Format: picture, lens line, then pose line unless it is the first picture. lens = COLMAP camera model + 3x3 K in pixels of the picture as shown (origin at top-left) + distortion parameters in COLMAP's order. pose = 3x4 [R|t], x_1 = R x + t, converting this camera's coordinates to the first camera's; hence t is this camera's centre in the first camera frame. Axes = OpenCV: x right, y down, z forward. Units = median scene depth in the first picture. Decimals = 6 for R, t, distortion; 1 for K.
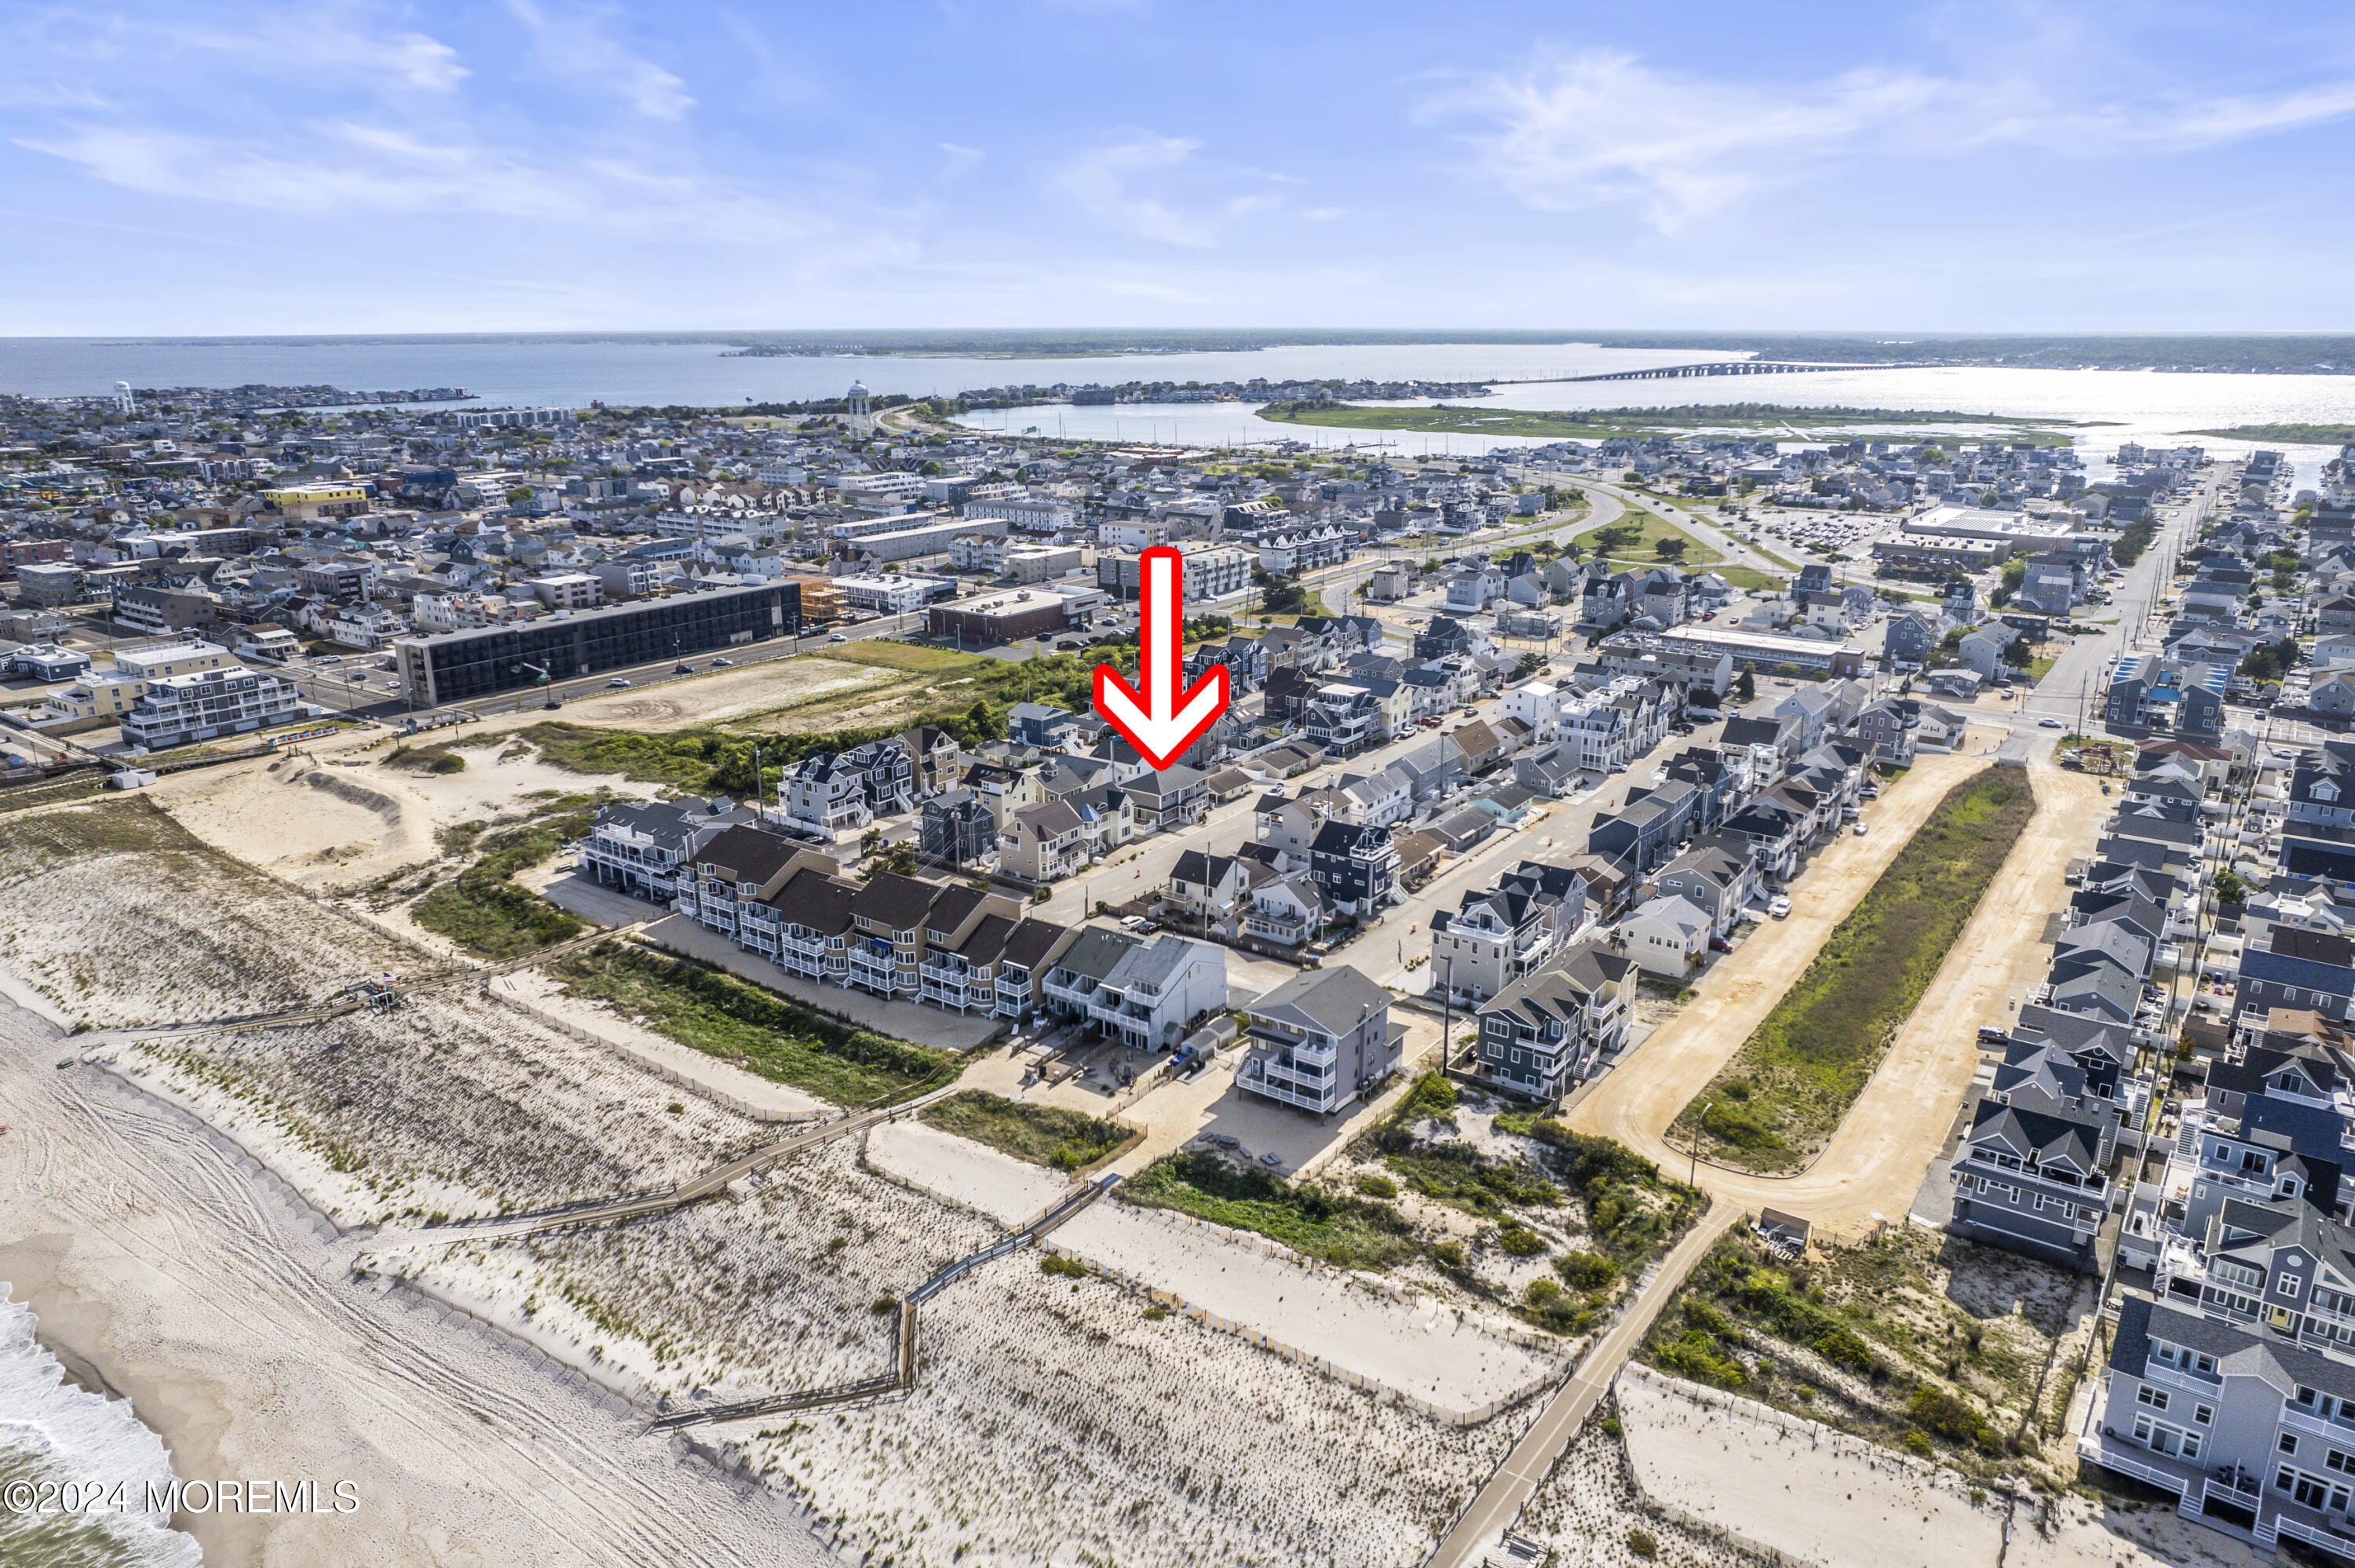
lens RADIAL K [[1564.1, 0, 1177.5], [0, 1564.1, 784.0], [0, 0, 1]] dist [-0.061224, 0.041110]
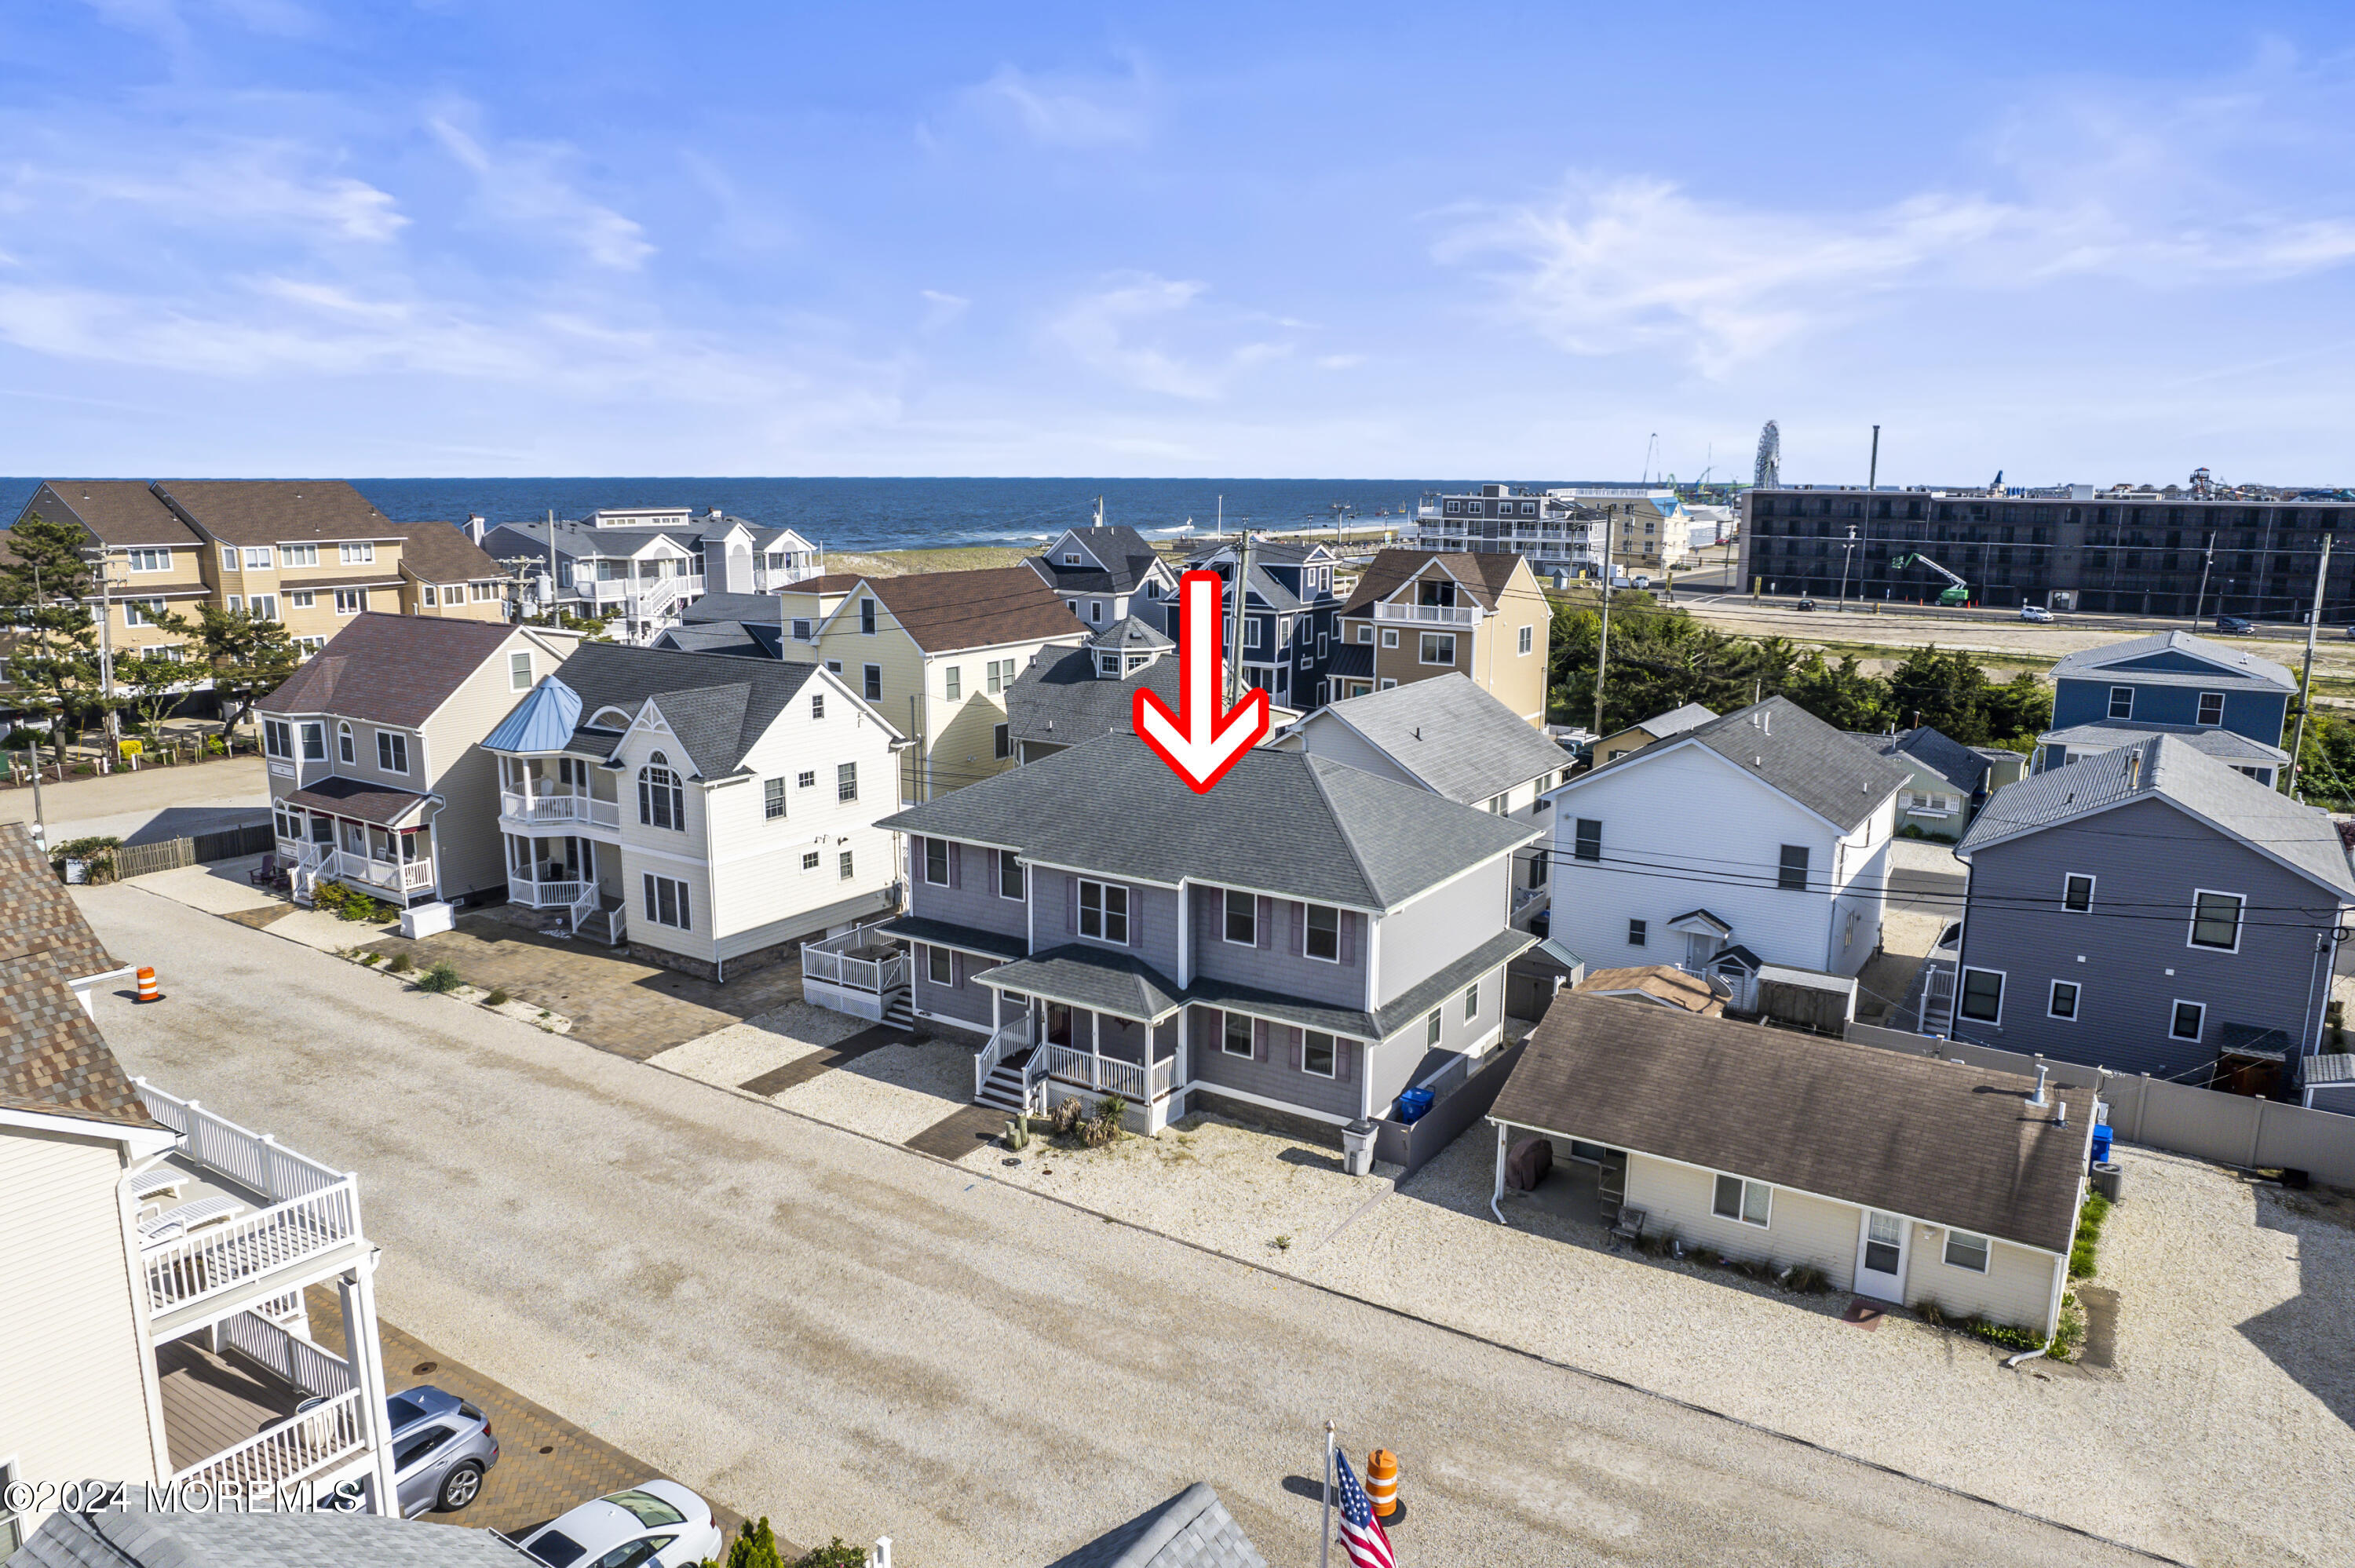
lens RADIAL K [[1564.1, 0, 1177.5], [0, 1564.1, 784.0], [0, 0, 1]] dist [-0.061224, 0.041110]
pose [[0.037608, 0.196803, -0.979722, 0.134337], [-0.289048, 0.940648, 0.177858, -0.031029], [0.956576, 0.276497, 0.092261, 0.914081]]
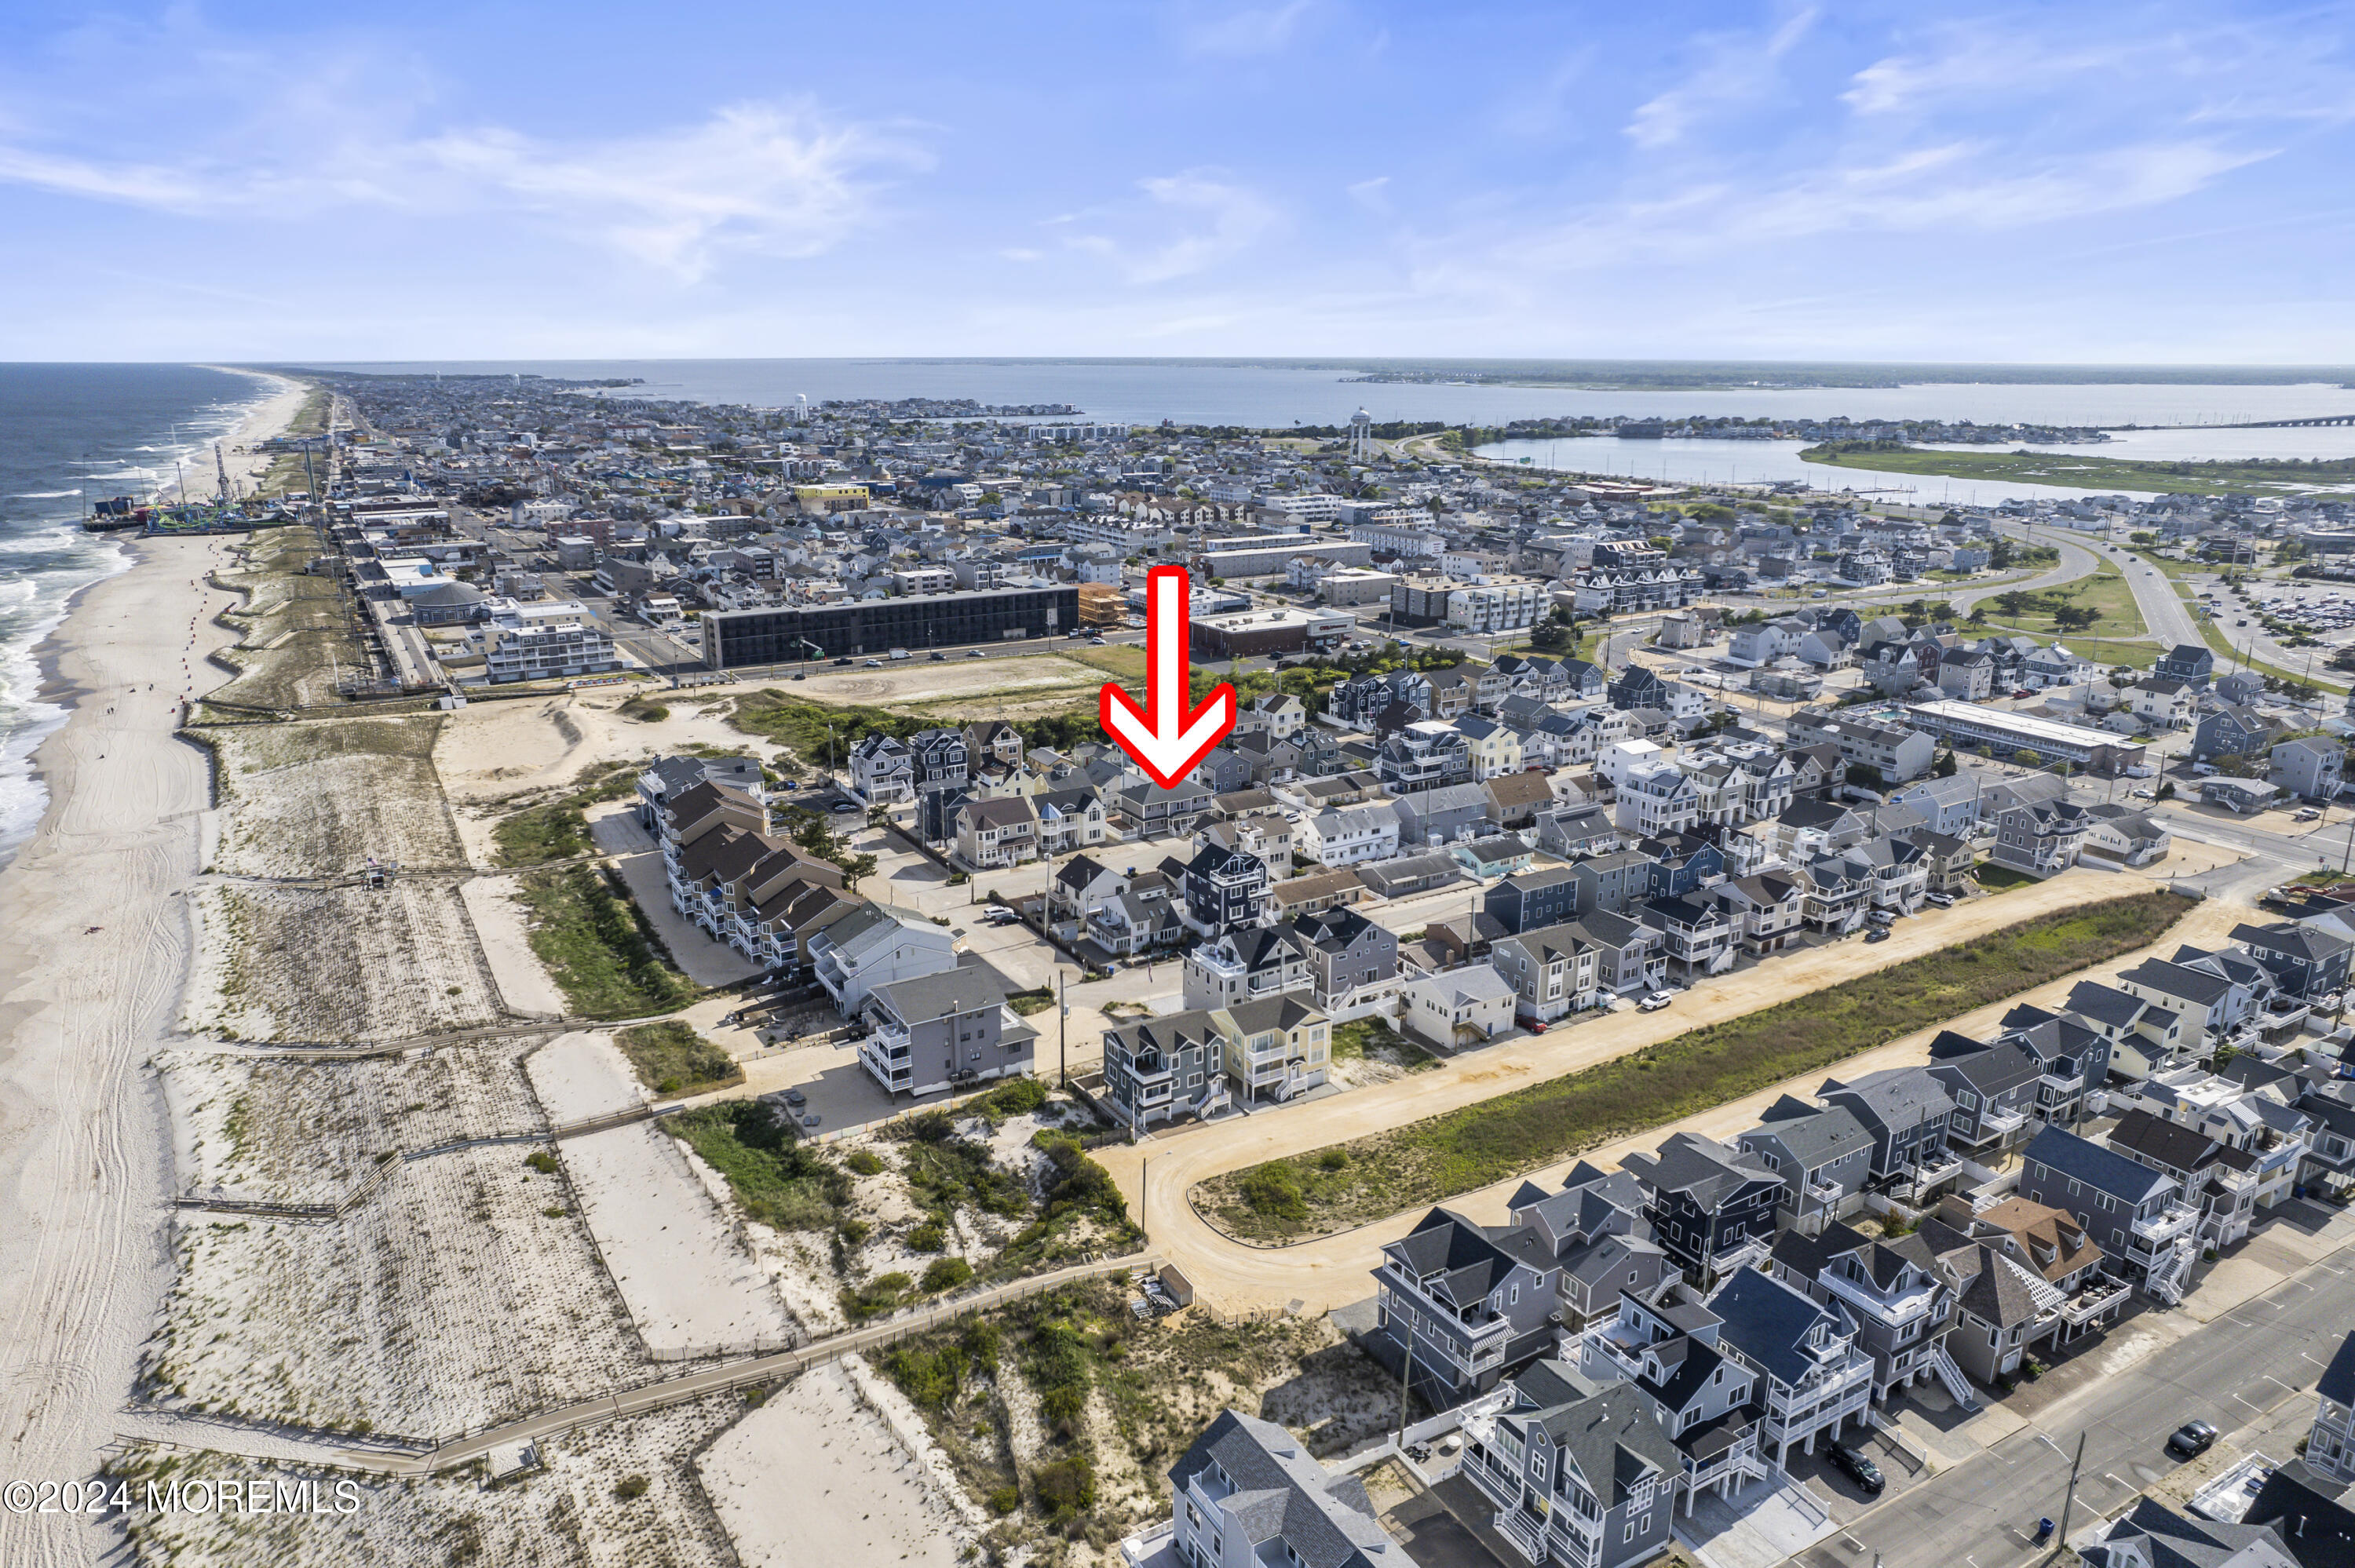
lens RADIAL K [[1533.4, 0, 1177.6], [0, 1533.4, 797.9], [0, 0, 1]] dist [-0.070029, 0.062145]
pose [[0.920419, 0.113360, -0.374137, 0.354595], [-0.114746, 0.993220, 0.018647, -0.017253], [0.373714, 0.025768, 0.927186, 0.055492]]
